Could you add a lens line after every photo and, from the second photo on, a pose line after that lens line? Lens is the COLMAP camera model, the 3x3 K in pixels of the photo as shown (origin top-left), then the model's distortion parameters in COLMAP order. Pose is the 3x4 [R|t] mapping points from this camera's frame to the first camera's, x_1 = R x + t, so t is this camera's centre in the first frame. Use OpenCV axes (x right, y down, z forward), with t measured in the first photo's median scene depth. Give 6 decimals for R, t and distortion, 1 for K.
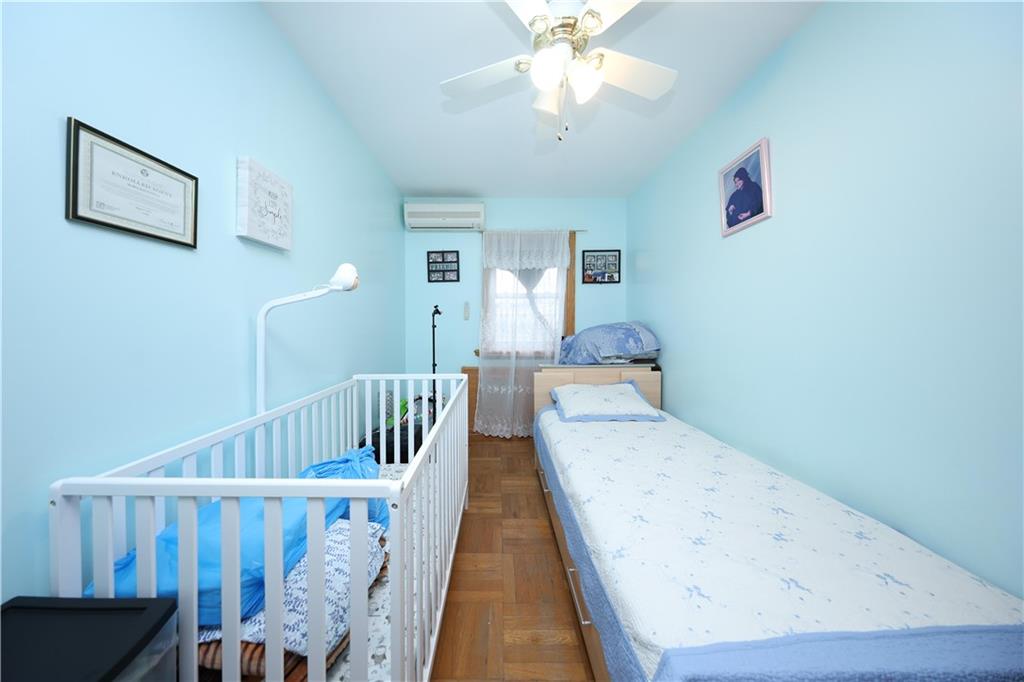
lens RADIAL K [[284.0, 0, 507.6], [0, 284.0, 327.3], [0, 0, 1]] dist [0.000362, -0.000001]
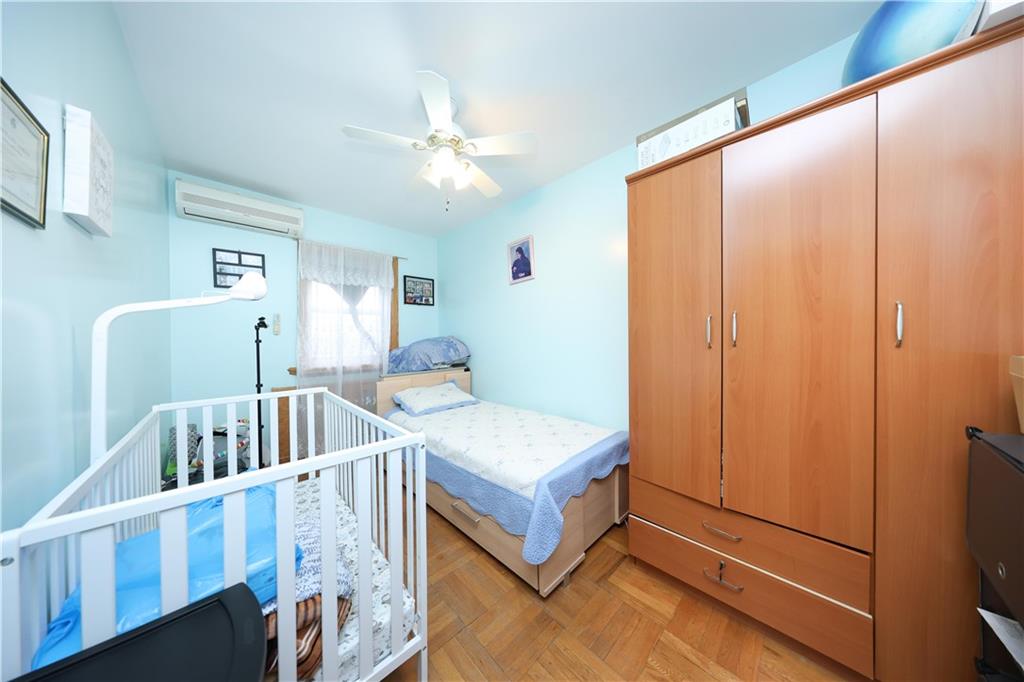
lens RADIAL K [[289.9, 0, 477.3], [0, 289.9, 341.1], [0, 0, 1]] dist [-0.000040, -0.000020]
pose [[0.769867, -0.007802, 0.638157, -0.309397], [0.016767, 0.999827, -0.008005, 0.014912], [-0.637985, 0.016863, 0.769864, -0.115329]]
